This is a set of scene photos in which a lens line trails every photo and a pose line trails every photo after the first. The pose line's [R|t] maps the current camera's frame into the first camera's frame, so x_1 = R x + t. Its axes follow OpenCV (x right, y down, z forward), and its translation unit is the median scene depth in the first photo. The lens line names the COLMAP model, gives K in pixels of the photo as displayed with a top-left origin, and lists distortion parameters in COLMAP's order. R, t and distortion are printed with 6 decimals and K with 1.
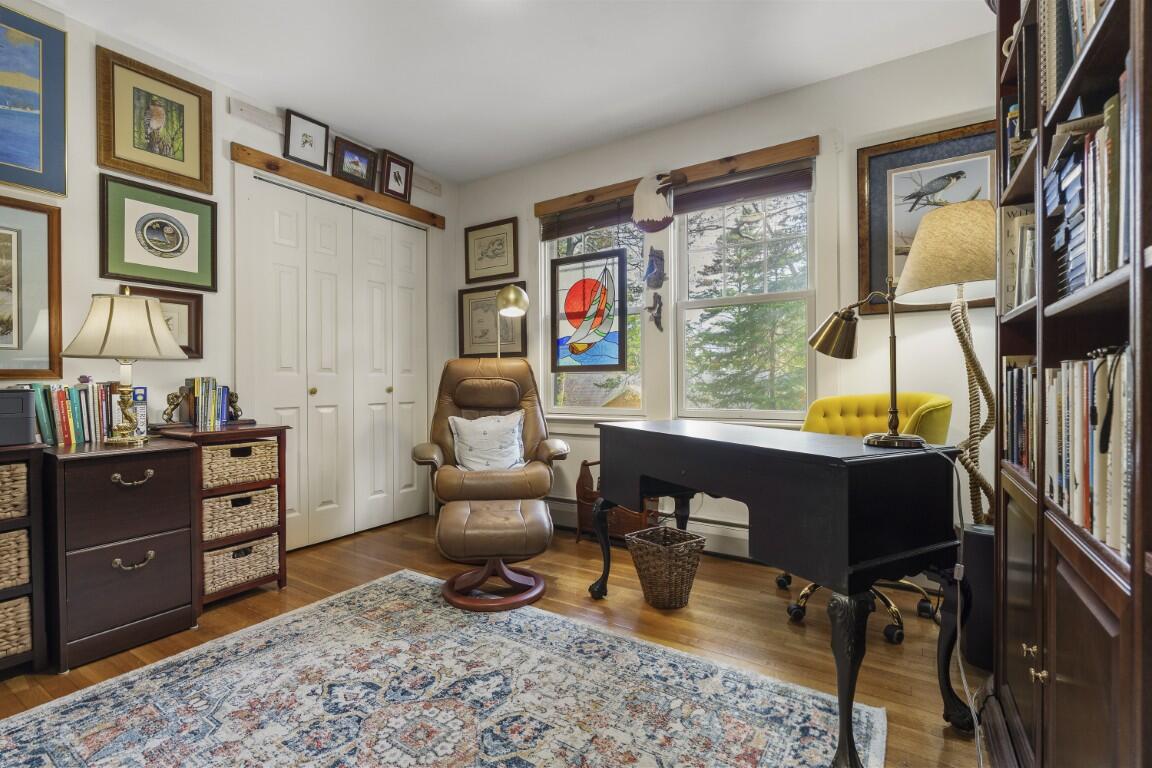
lens RADIAL K [[528.1, 0, 573.1], [0, 528.1, 381.1], [0, 0, 1]] dist [0.003668, 0.001410]
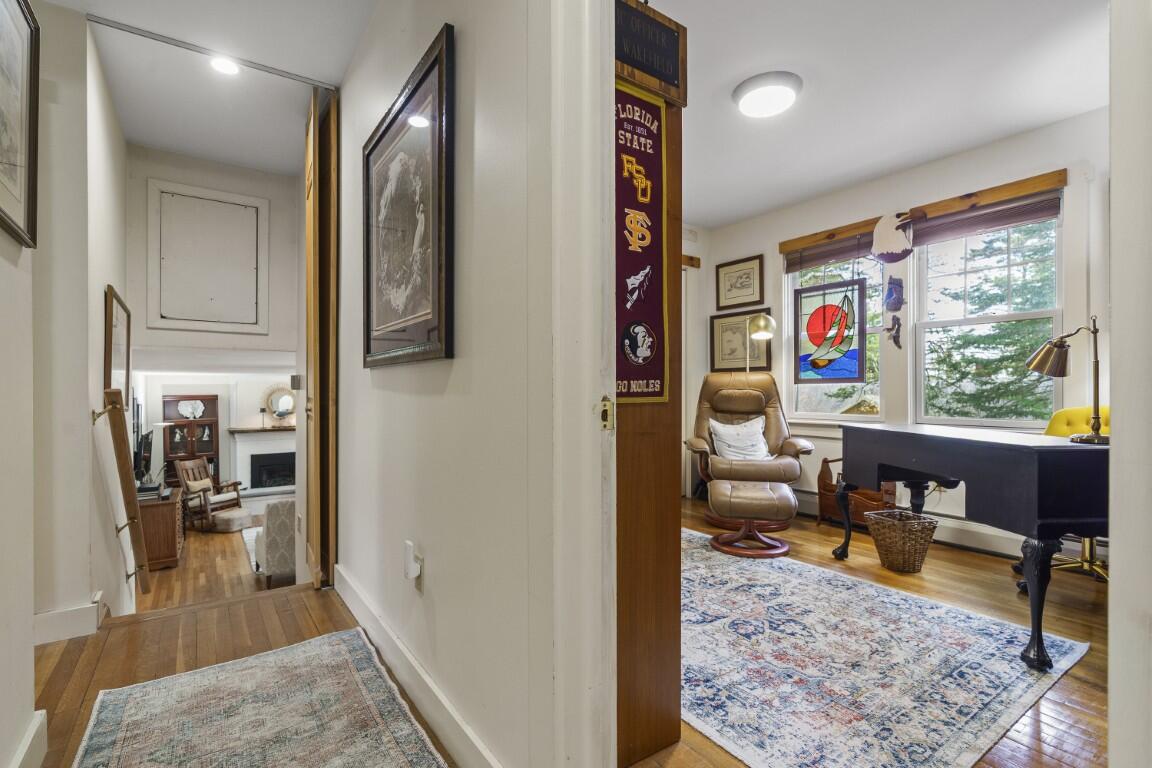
lens RADIAL K [[528.1, 0, 584.7], [0, 528.1, 390.6], [0, 0, 1]] dist [0.003668, 0.001410]
pose [[0.927938, 0.005388, -0.372695, -0.041828], [-0.004571, 0.999985, 0.003076, -0.003653], [0.372706, -0.001151, 0.927949, -0.338168]]
